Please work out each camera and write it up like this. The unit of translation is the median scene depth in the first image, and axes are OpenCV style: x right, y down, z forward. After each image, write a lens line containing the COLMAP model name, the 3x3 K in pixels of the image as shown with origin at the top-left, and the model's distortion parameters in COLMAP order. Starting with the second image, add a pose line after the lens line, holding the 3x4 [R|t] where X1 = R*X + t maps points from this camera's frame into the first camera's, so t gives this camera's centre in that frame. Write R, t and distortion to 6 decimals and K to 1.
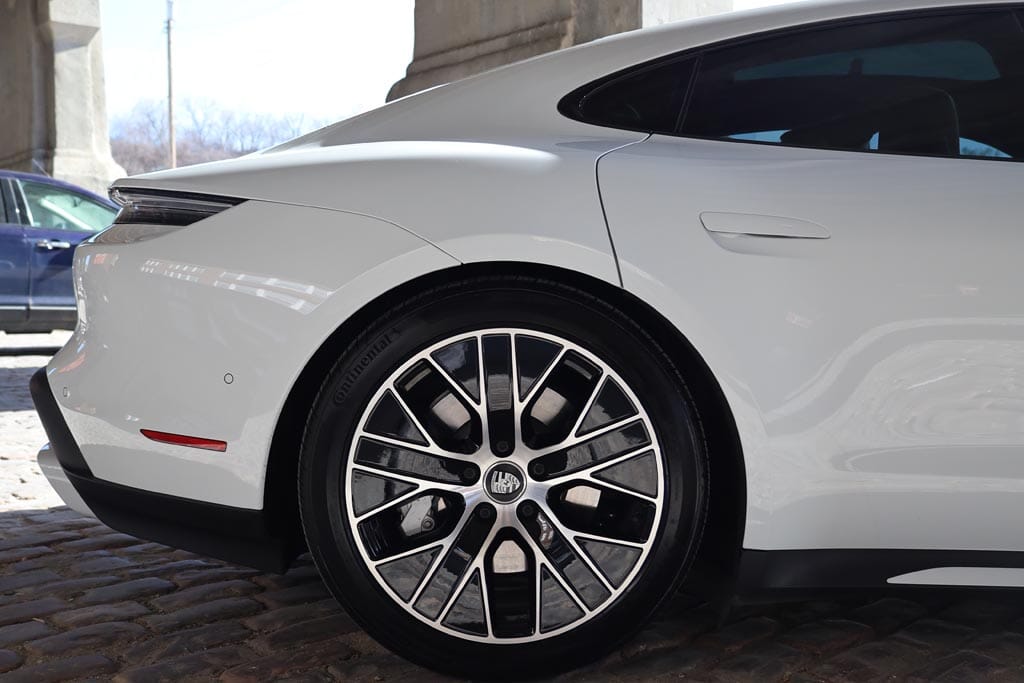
lens RADIAL K [[1050.0, 0, 509.7], [0, 1050.0, 368.7], [0, 0, 1]] dist [-0.011390, 0.000492]
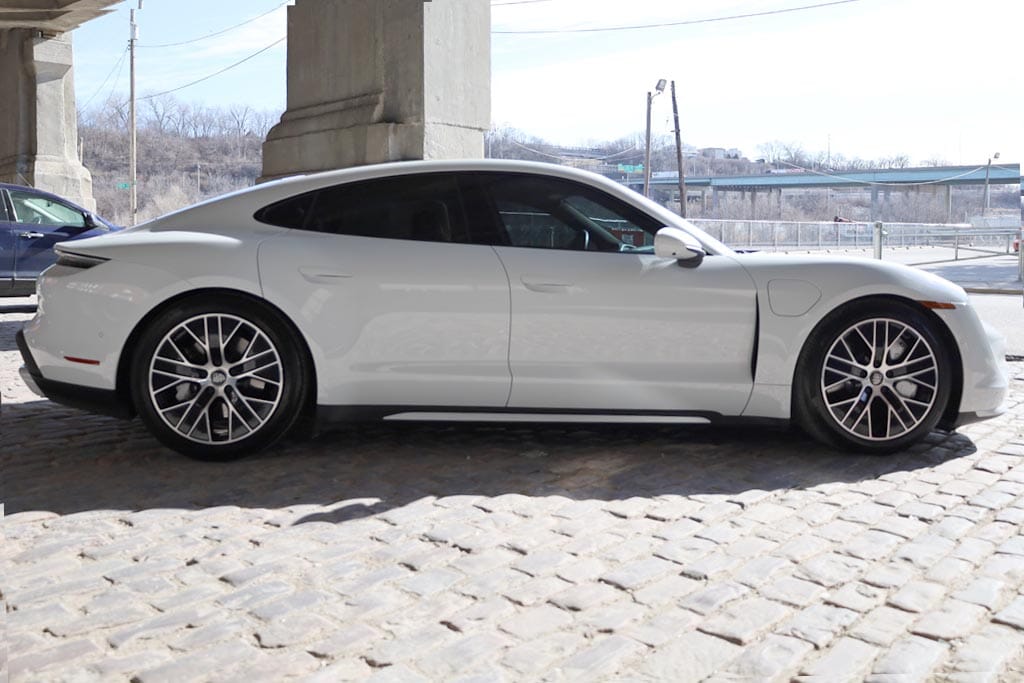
lens RADIAL K [[851.9, 0, 473.7], [0, 851.9, 284.0], [0, 0, 1]] dist [-0.017349, -0.000356]
pose [[0.997653, -0.000548, 0.068465, 0.449125], [0.003152, 0.999276, -0.037923, -0.030395], [-0.068394, 0.038049, 0.996933, -0.999165]]
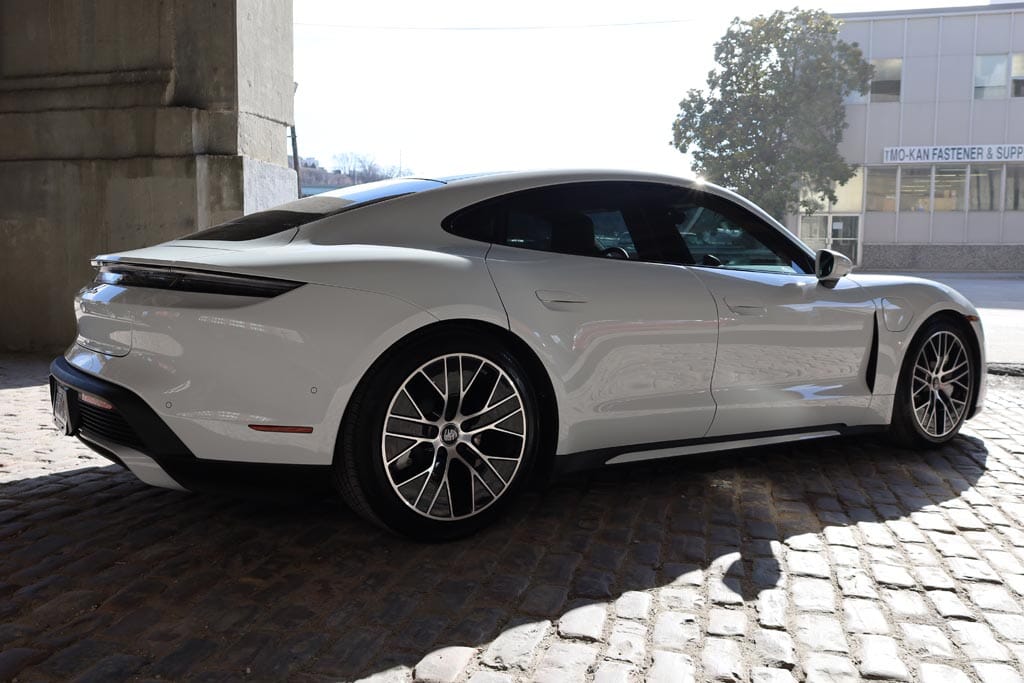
lens RADIAL K [[856.0, 0, 512.0], [0, 856.0, 341.5], [0, 0, 1]] dist [-0.010500, -0.001671]
pose [[0.833533, -0.040915, 0.550953, -0.754718], [0.030972, 0.999146, 0.027342, -0.096897], [-0.551601, -0.005726, 0.834089, -0.336002]]
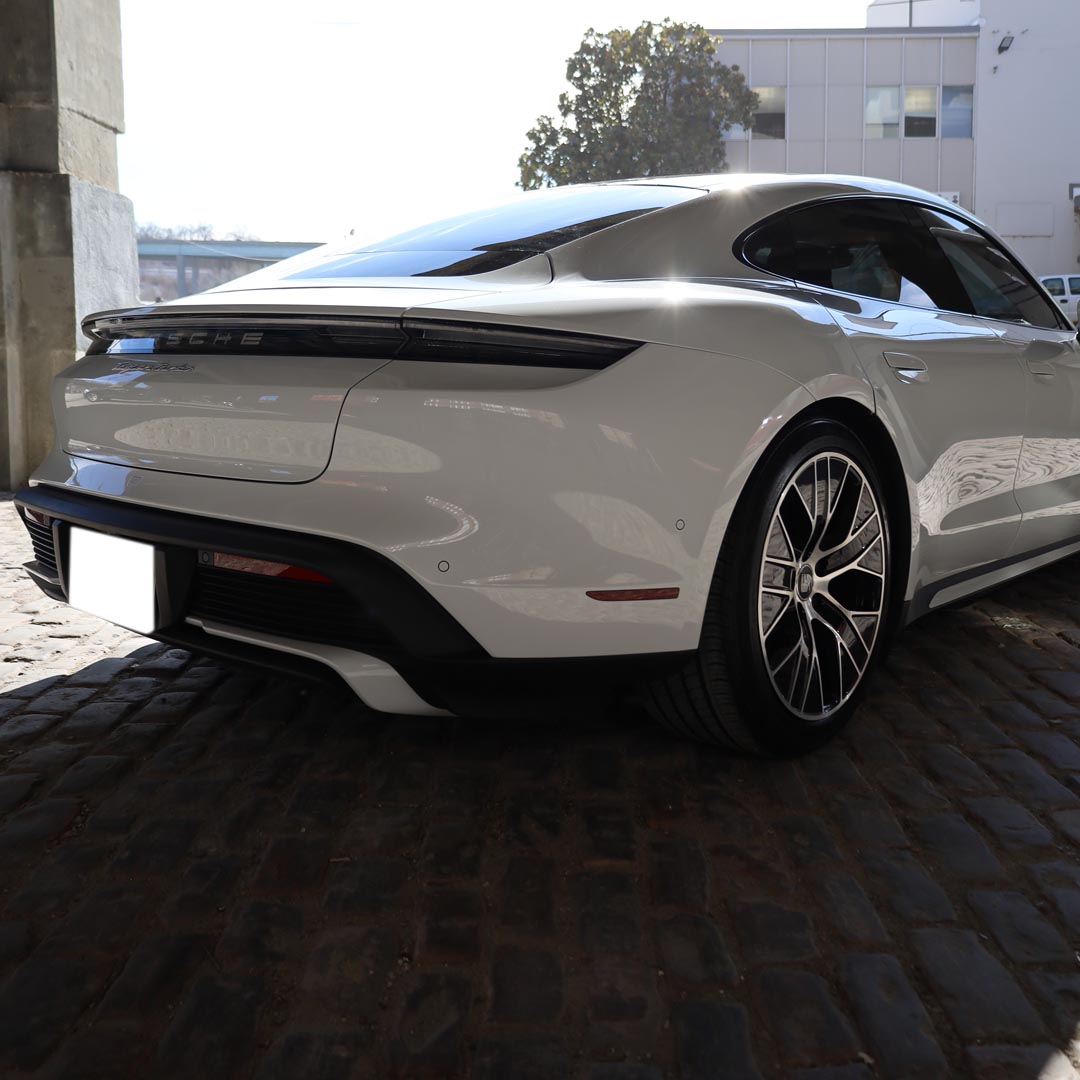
lens RADIAL K [[1085.2, 0, 552.6], [0, 1085.2, 447.8], [0, 0, 1]] dist [-0.006468, -0.013844]
pose [[0.676454, -0.075793, 0.732574, -1.091185], [0.060452, 0.997048, 0.047335, -0.118894], [-0.733999, 0.012266, 0.679039, 0.382573]]
